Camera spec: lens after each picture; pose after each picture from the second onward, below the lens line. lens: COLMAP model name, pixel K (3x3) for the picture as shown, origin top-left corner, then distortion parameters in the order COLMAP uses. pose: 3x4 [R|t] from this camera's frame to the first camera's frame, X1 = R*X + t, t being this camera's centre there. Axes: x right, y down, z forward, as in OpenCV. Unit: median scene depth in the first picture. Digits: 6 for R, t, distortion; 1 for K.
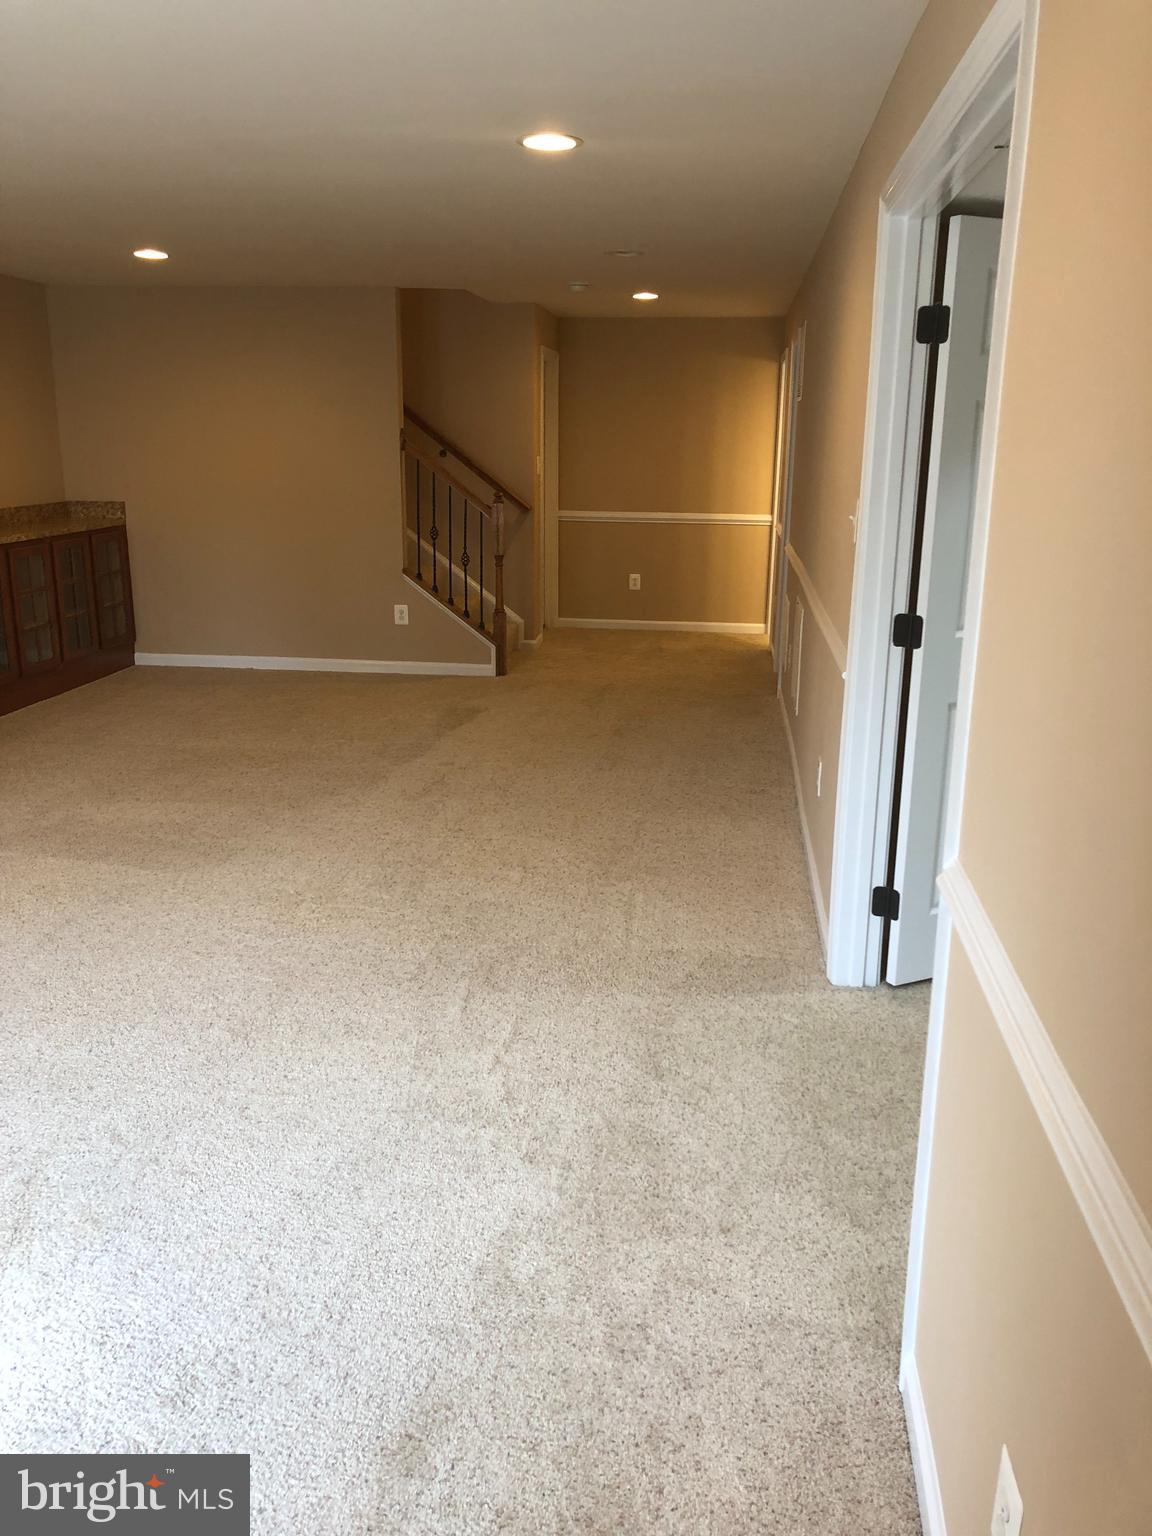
lens RADIAL K [[1251.2, 0, 576.0], [0, 1251.2, 768.0], [0, 0, 1]] dist [0.105879, -0.165810]
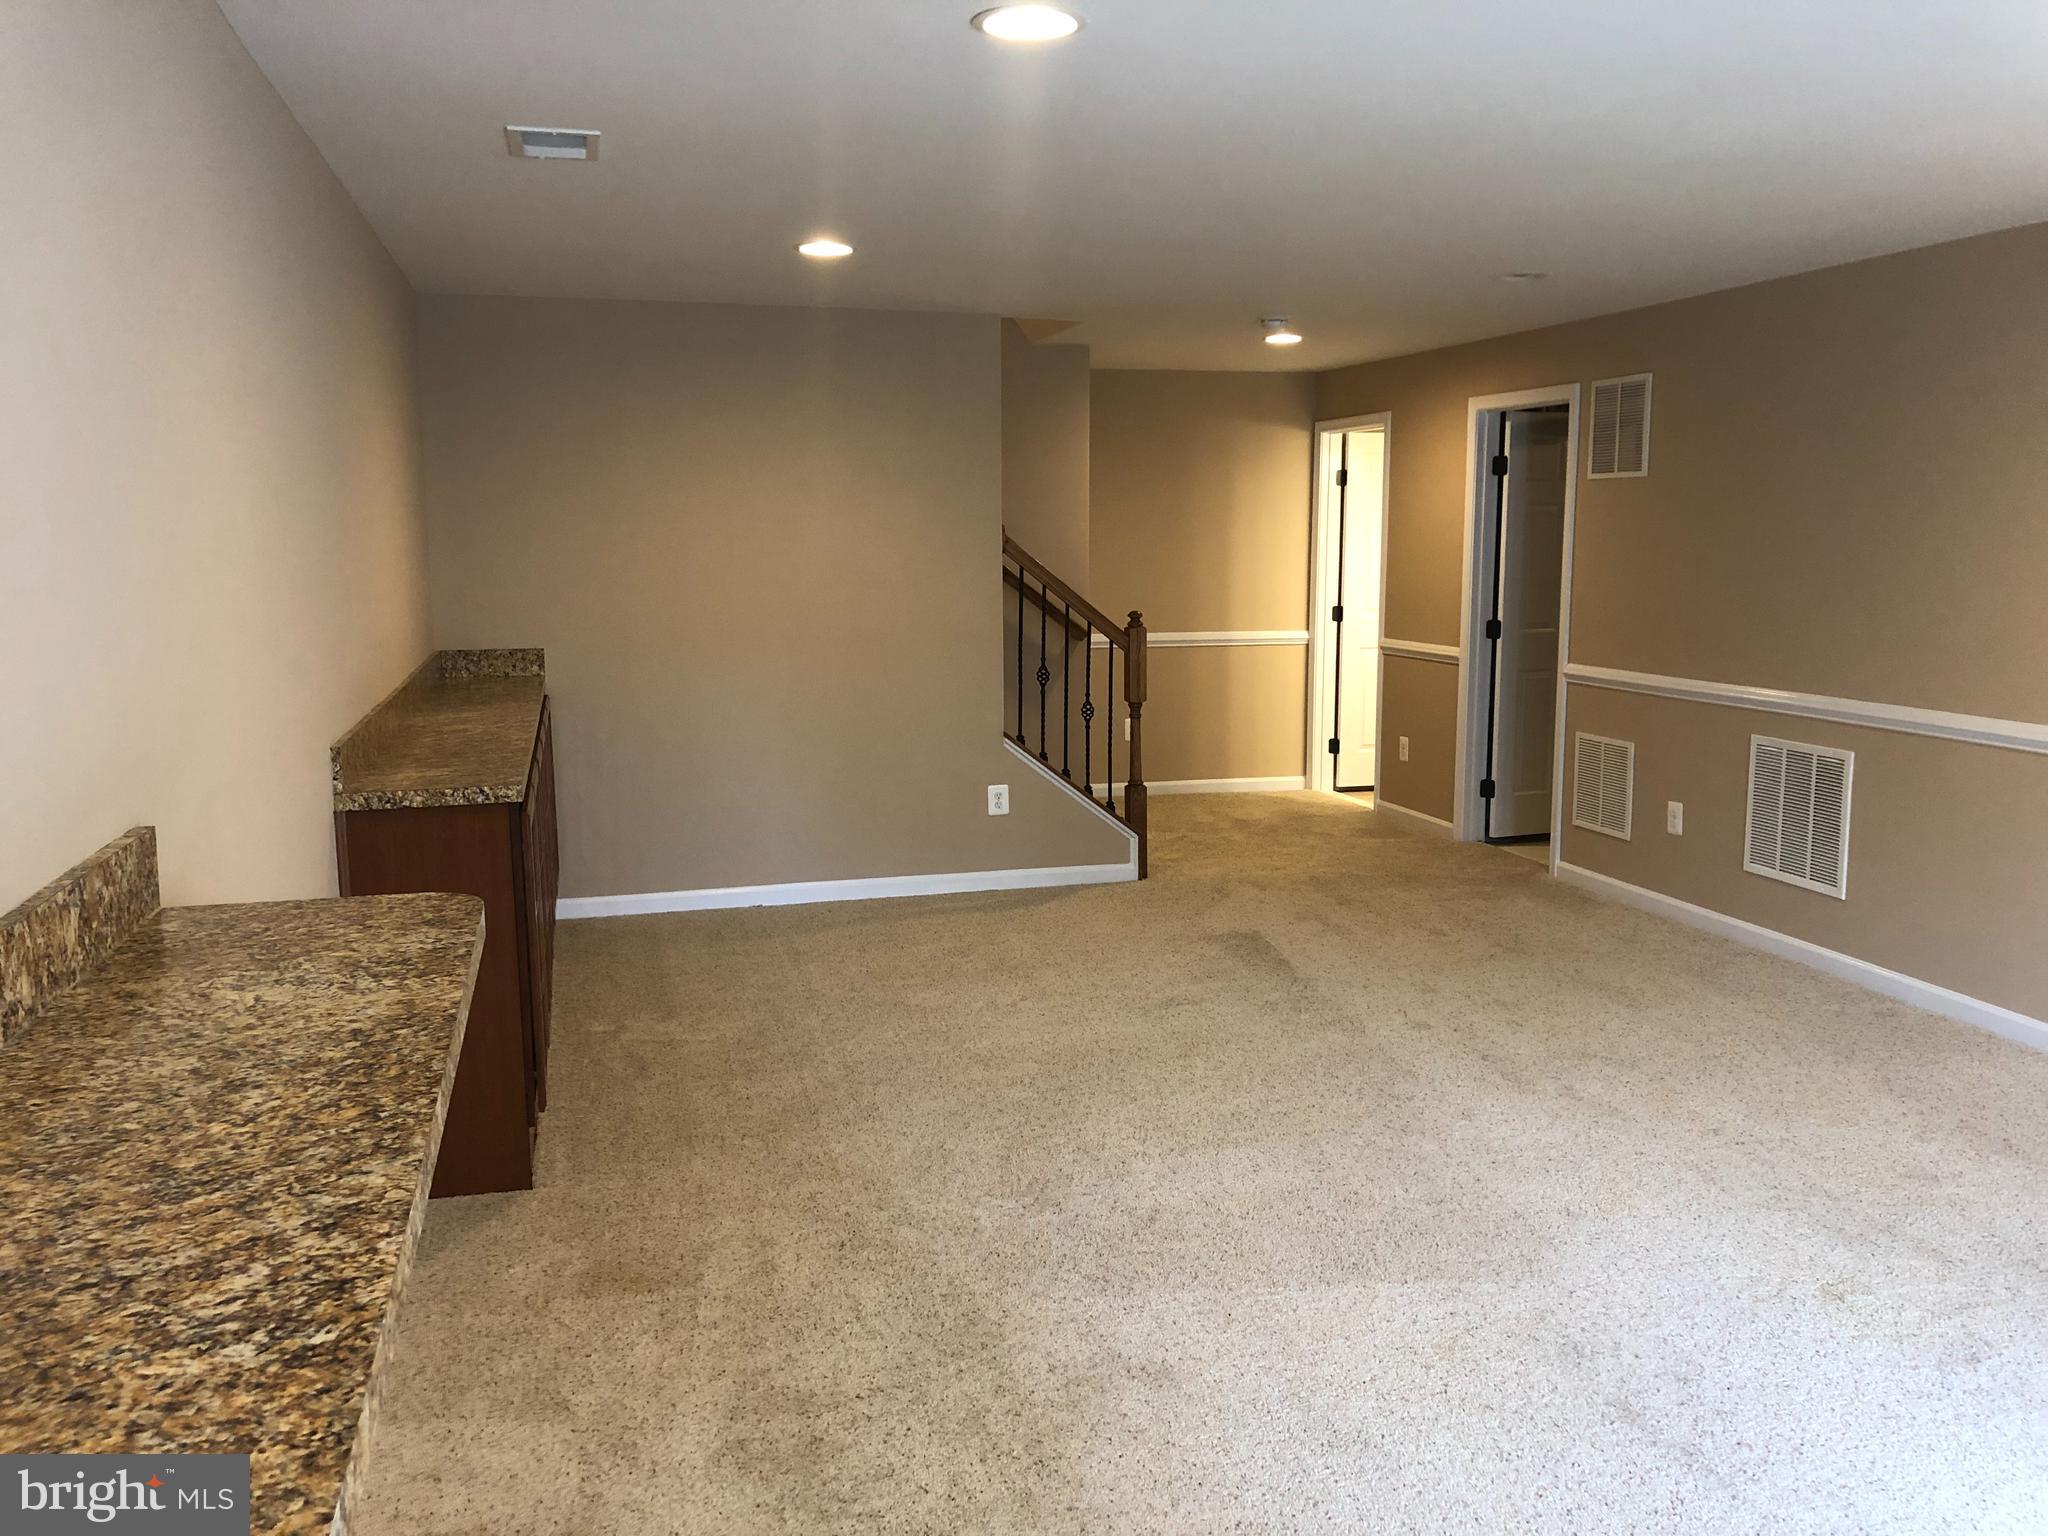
lens RADIAL K [[1668.2, 0, 1024.0], [0, 1668.2, 768.0], [0, 0, 1]] dist [0.105879, -0.165810]
pose [[0.926553, -0.065872, 0.370351, -0.446276], [0.108744, 0.989416, -0.096075, -0.054237], [-0.360103, 0.129292, 0.923910, 0.196418]]
